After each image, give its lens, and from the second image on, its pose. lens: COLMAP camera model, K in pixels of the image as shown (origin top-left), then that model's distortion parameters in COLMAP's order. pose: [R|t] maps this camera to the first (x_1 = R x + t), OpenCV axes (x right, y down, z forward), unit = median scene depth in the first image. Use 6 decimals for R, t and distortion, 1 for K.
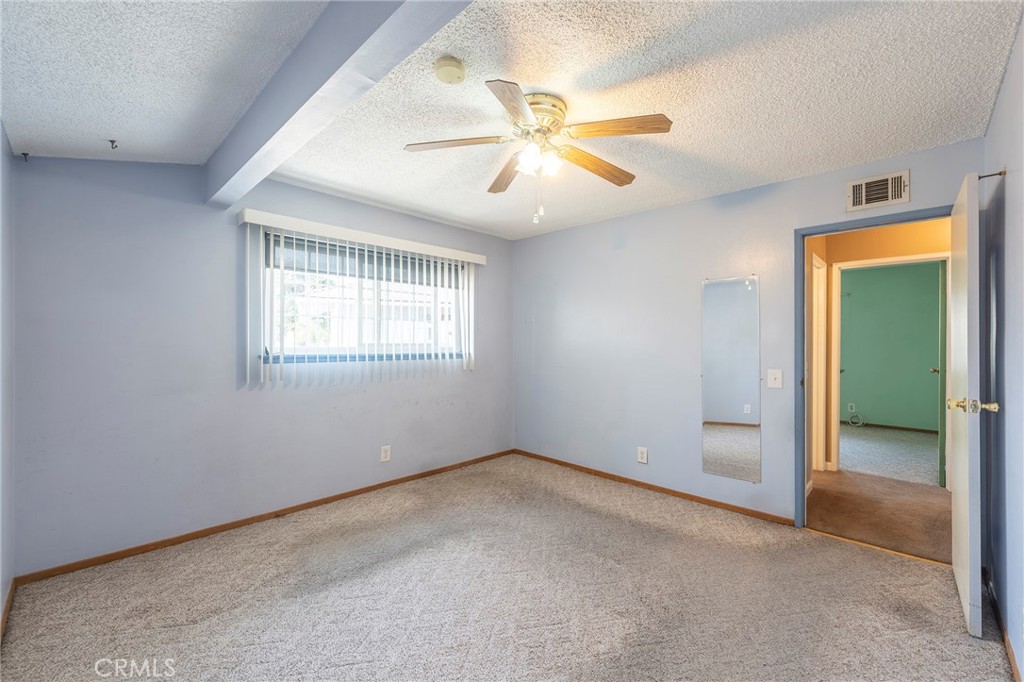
lens RADIAL K [[416.4, 0, 514.2], [0, 416.4, 337.4], [0, 0, 1]] dist [-0.001556, -0.001345]
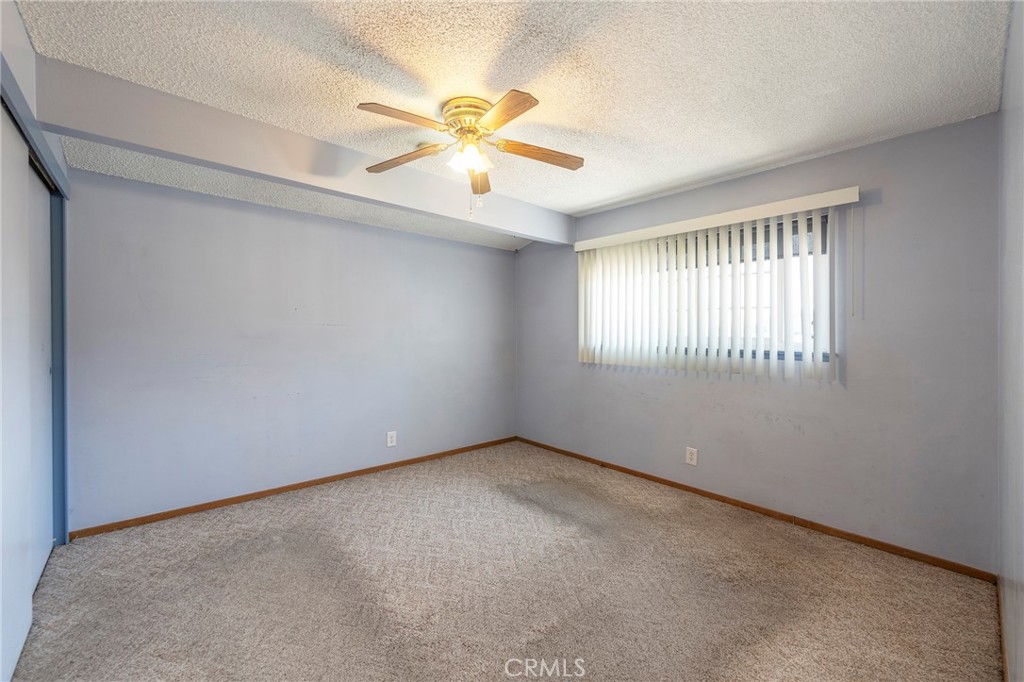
lens RADIAL K [[416.4, 0, 518.7], [0, 416.4, 339.7], [0, 0, 1]] dist [-0.001556, -0.001345]
pose [[-0.064021, 0.013340, -0.997859, 0.697844], [-0.001782, 0.999908, 0.013482, 0.011202], [0.997947, 0.002641, -0.063991, 0.749127]]
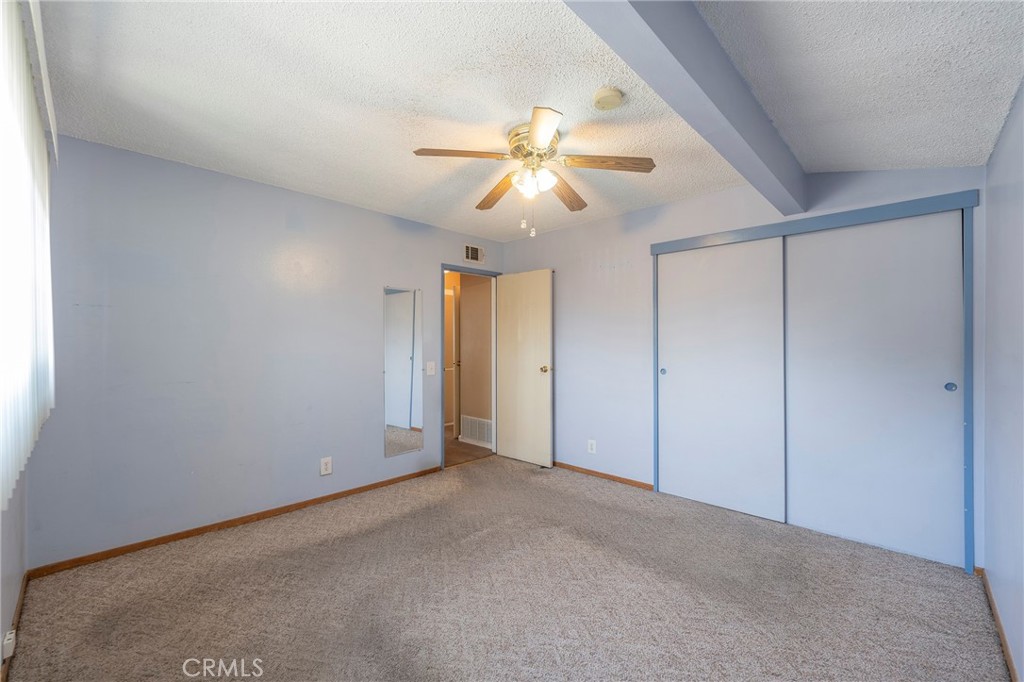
lens RADIAL K [[416.4, 0, 509.1], [0, 416.4, 341.2], [0, 0, 1]] dist [-0.001556, -0.001345]
pose [[0.011852, -0.002560, 0.999926, -0.675330], [-0.009062, 0.999955, 0.002667, 0.002805], [-0.999889, -0.009093, 0.011828, 0.666086]]
